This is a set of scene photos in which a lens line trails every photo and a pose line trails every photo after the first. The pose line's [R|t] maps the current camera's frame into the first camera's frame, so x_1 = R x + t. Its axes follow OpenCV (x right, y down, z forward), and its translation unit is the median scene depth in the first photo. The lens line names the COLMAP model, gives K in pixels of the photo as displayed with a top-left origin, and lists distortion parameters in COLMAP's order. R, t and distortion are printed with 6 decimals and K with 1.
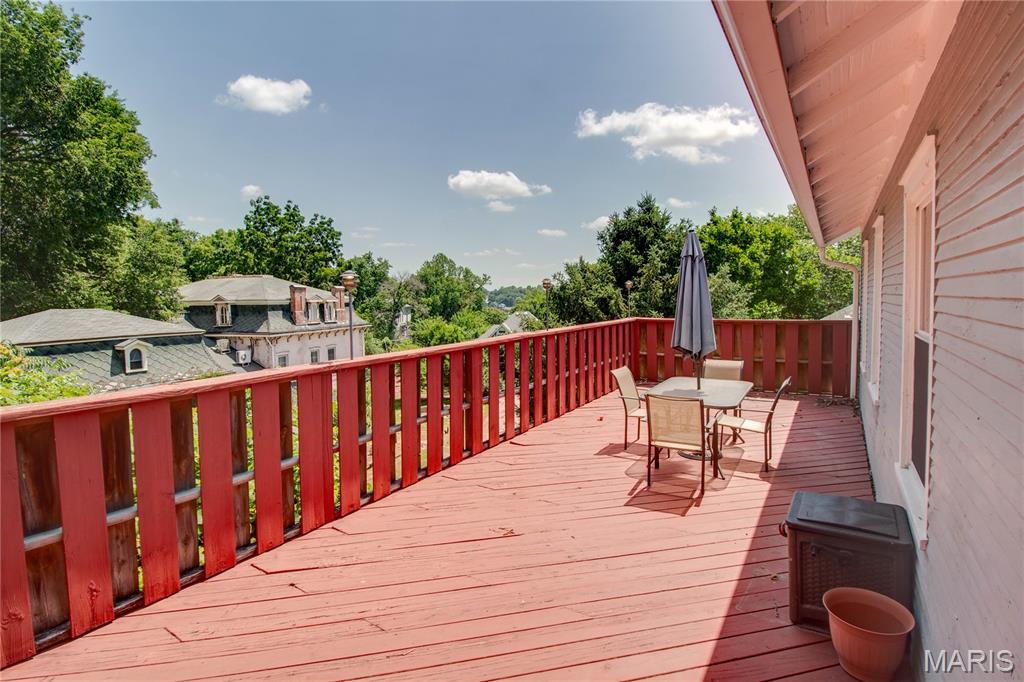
lens RADIAL K [[498.1, 0, 508.0], [0, 498.1, 324.4], [0, 0, 1]] dist [0.000203, 0.000059]
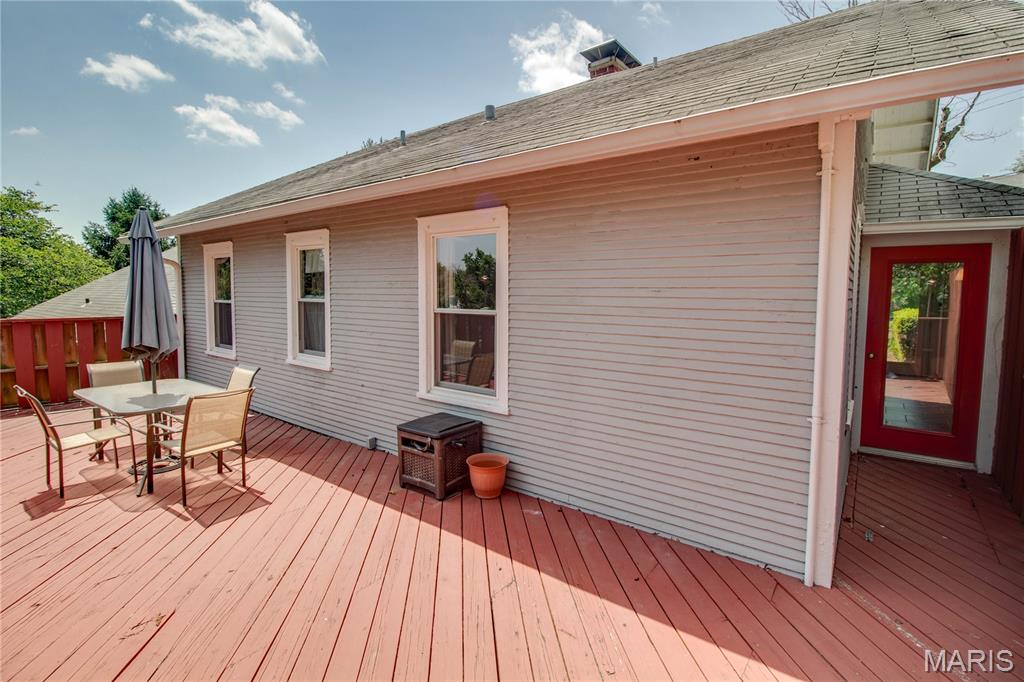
lens RADIAL K [[498.1, 0, 508.0], [0, 498.1, 324.4], [0, 0, 1]] dist [0.000203, 0.000059]
pose [[0.077557, -0.042863, 0.996066, -0.518427], [0.043327, 0.998276, 0.039585, 0.004051], [-0.996046, 0.040086, 0.079280, 0.374188]]
